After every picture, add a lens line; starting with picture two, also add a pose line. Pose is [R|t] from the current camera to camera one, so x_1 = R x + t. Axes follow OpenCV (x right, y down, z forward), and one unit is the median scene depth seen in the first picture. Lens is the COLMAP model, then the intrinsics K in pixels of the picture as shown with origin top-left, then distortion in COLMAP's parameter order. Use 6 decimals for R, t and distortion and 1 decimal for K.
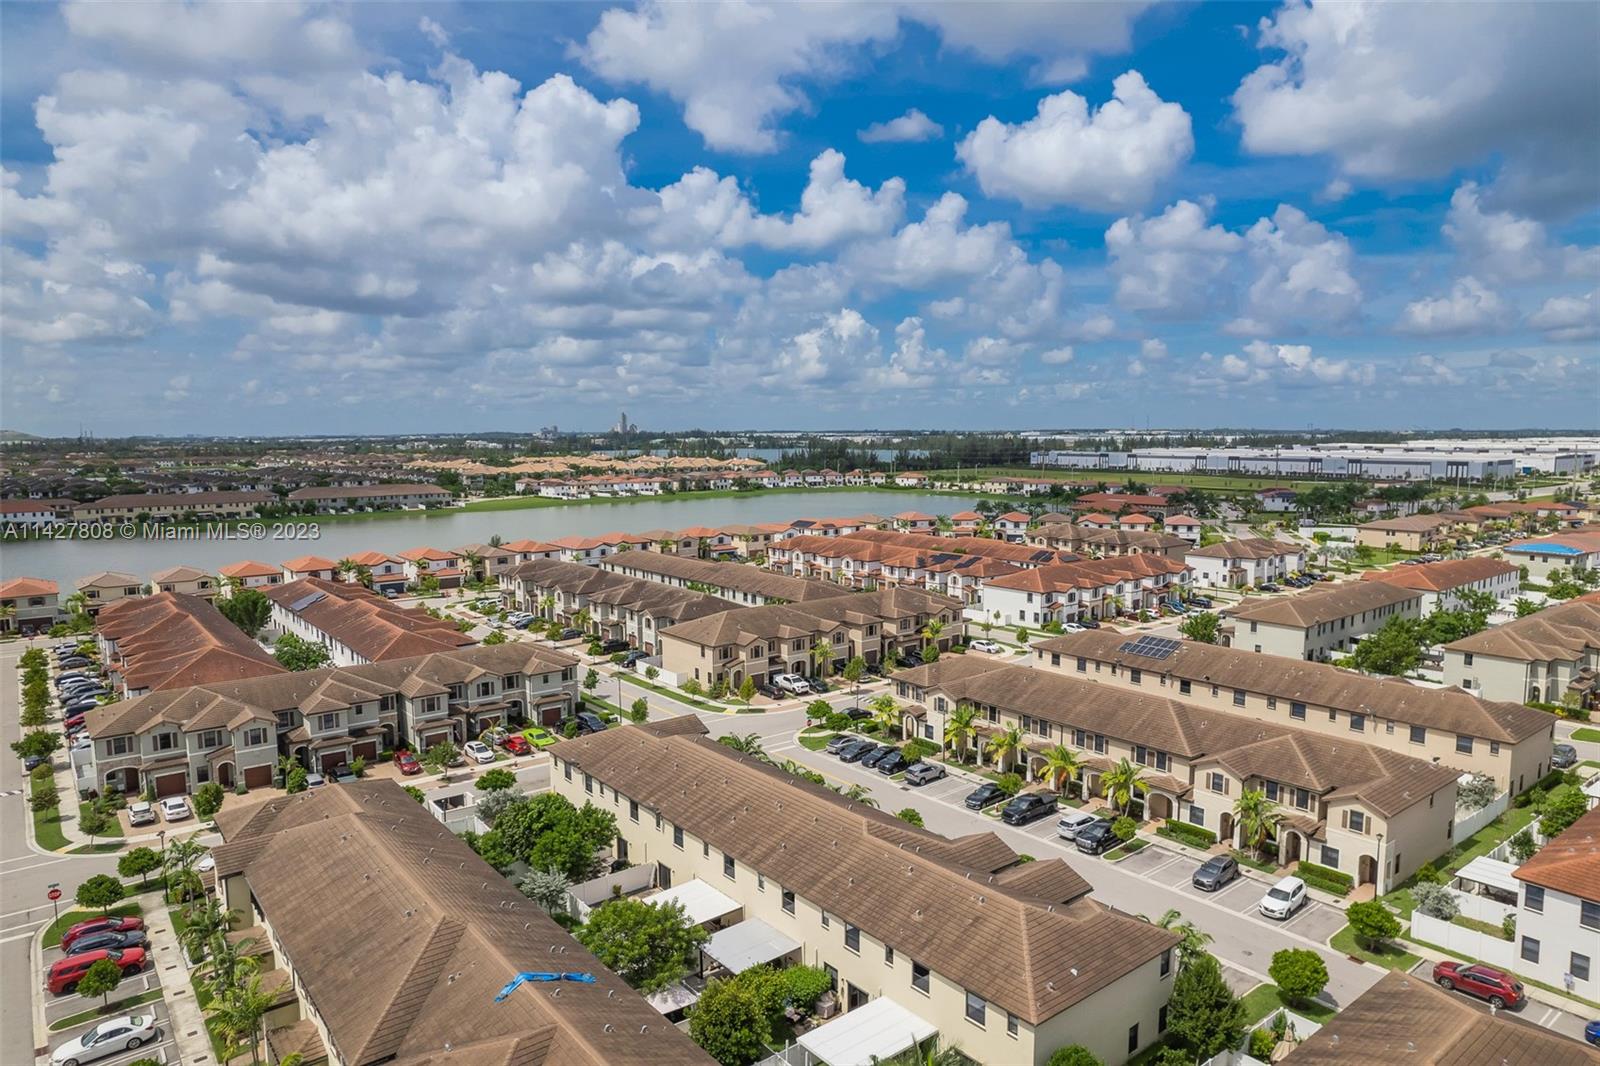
lens RADIAL K [[1019.7, 0, 810.4], [0, 1019.7, 539.1], [0, 0, 1]] dist [-0.077991, 0.063656]
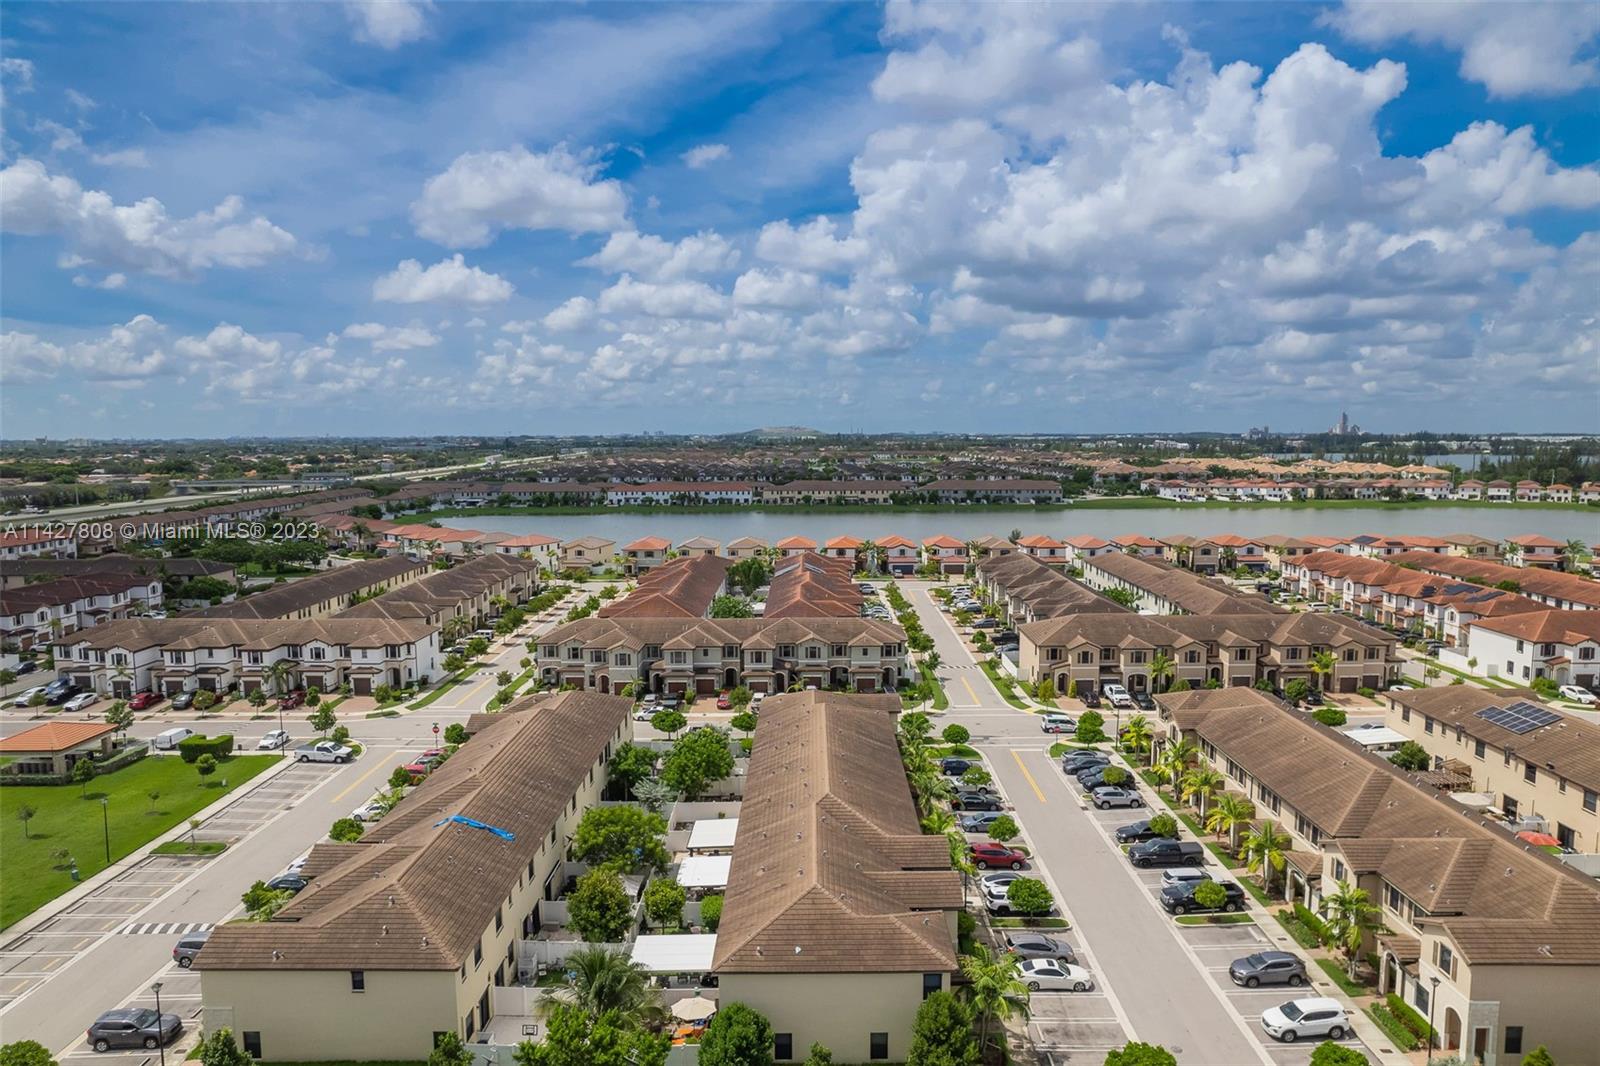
lens RADIAL K [[1019.7, 0, 810.4], [0, 1019.7, 539.1], [0, 0, 1]] dist [-0.077991, 0.063656]
pose [[0.780924, 0.067823, -0.620933, 0.150897], [-0.067538, 0.997428, 0.024008, -0.003859], [0.620964, 0.023188, 0.783496, 0.028654]]
